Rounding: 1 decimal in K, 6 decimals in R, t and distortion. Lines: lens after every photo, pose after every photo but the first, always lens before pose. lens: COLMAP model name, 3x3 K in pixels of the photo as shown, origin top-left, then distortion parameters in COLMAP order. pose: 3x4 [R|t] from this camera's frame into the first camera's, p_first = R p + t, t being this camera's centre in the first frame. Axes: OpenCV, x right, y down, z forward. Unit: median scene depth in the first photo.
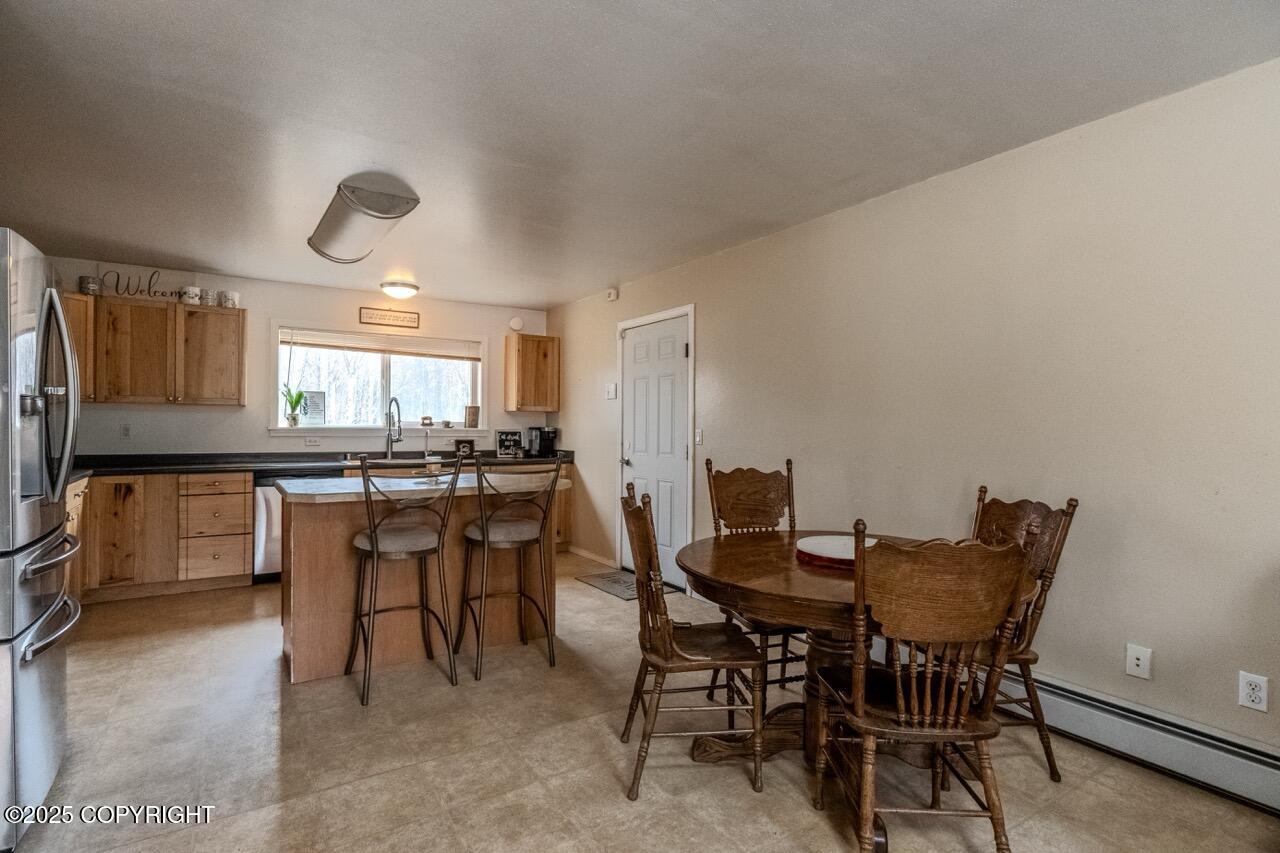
lens RADIAL K [[631.6, 0, 636.5], [0, 631.6, 427.9], [0, 0, 1]] dist [-0.003445, 0.001714]
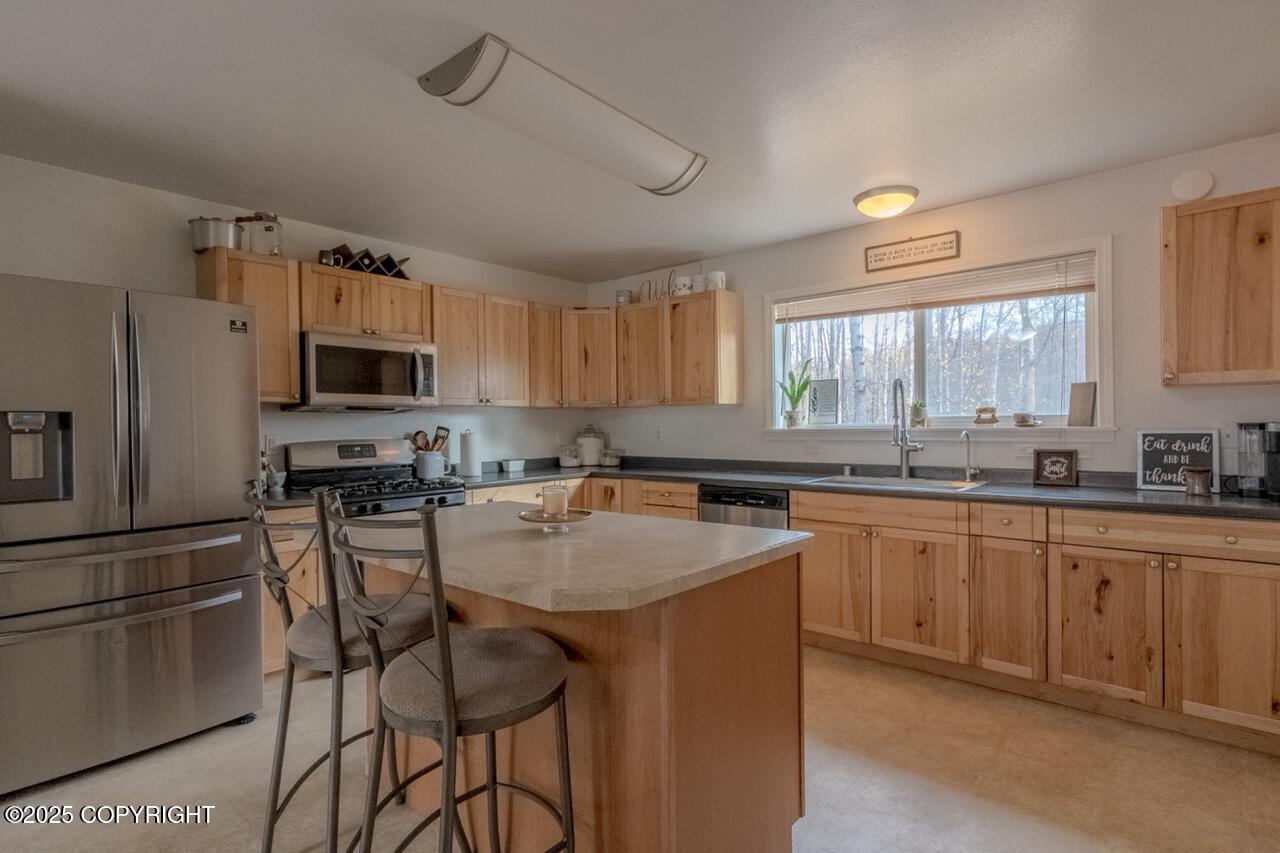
lens RADIAL K [[631.6, 0, 636.5], [0, 631.6, 427.9], [0, 0, 1]] dist [-0.003445, 0.001714]
pose [[0.275091, -0.006388, -0.961397, 0.132113], [0.012548, 0.999917, -0.003054, -0.001532], [0.961336, -0.011224, 0.275148, 0.555584]]
